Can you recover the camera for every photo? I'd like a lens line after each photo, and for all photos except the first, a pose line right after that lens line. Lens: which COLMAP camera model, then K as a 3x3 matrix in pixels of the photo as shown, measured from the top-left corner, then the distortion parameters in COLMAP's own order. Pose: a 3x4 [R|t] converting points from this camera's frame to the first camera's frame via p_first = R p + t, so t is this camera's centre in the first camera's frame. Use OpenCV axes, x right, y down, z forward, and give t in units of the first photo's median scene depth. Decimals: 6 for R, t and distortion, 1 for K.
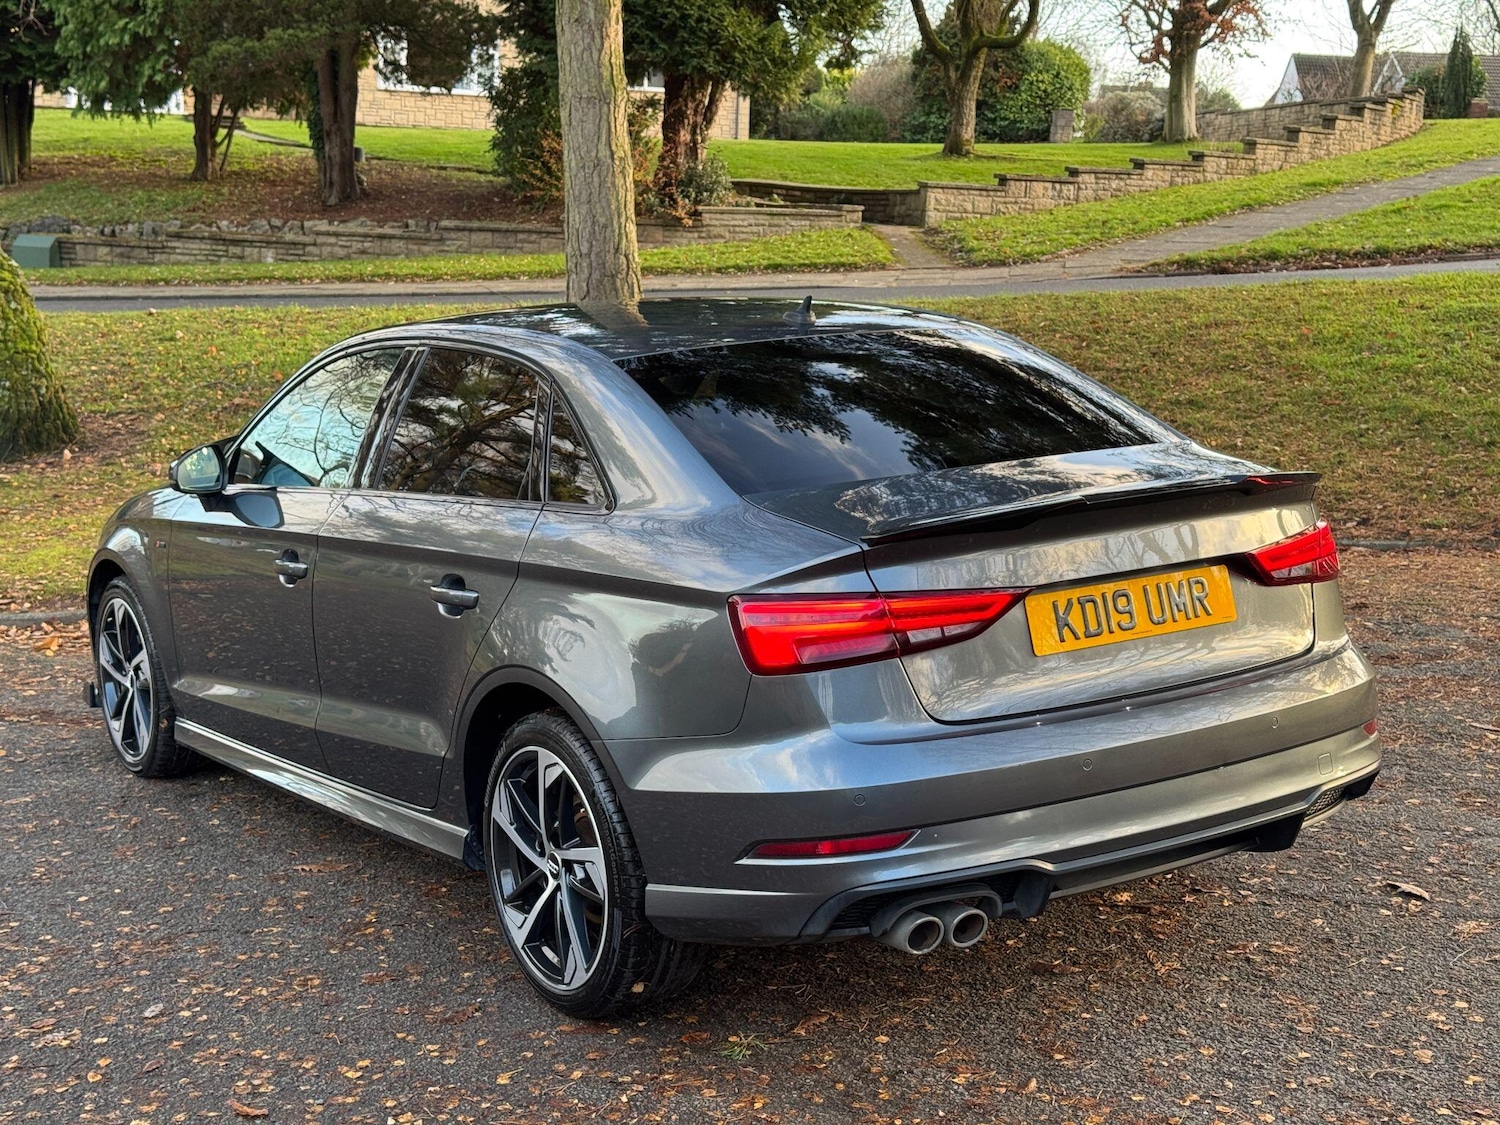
lens RADIAL K [[2083.3, 0, 774.1], [0, 2083.3, 565.9], [0, 0, 1]] dist [0.133720, -0.075777]
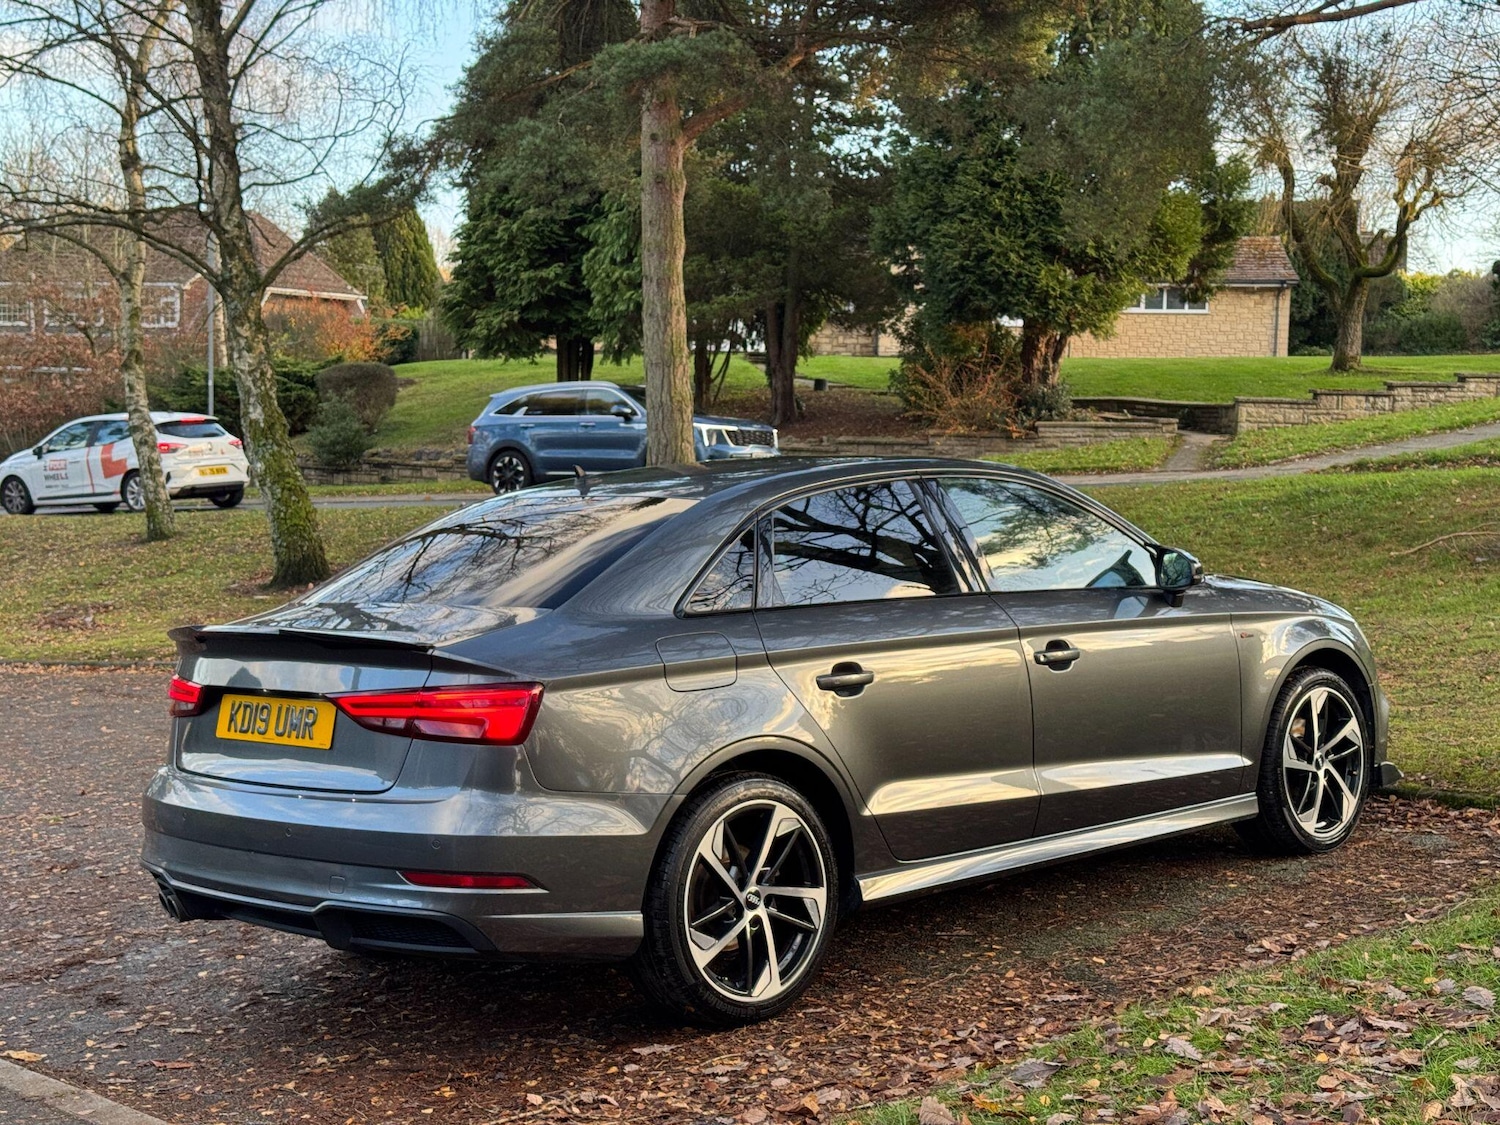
lens RADIAL K [[2083.3, 0, 774.1], [0, 2083.3, 565.9], [0, 0, 1]] dist [0.133720, -0.075777]
pose [[0.936773, 0.010817, -0.349769, 0.237631], [-0.044668, 0.995042, -0.088861, 0.025270], [0.347074, 0.098866, 0.932612, -0.170868]]
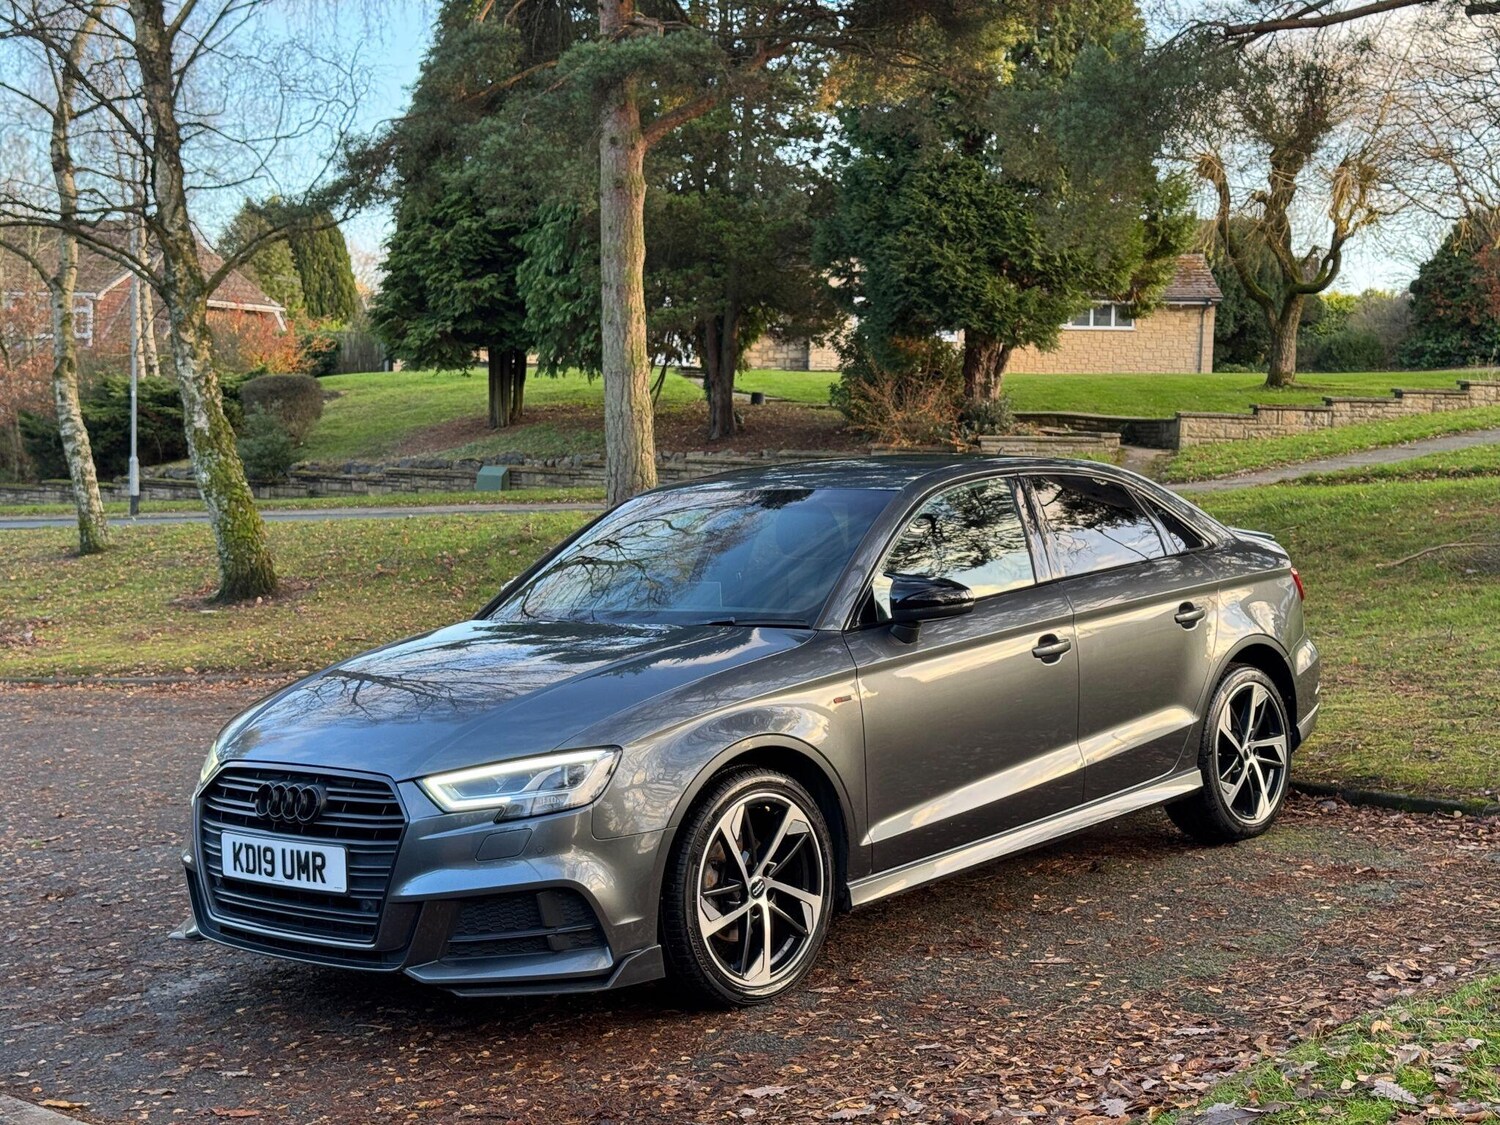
lens RADIAL K [[2083.3, 0, 774.1], [0, 2083.3, 565.9], [0, 0, 1]] dist [0.133720, -0.075777]
pose [[0.951096, 0.007745, -0.308797, 0.216136], [-0.040269, 0.994263, -0.099093, 0.026190], [0.306258, 0.106682, 0.945952, -0.163228]]
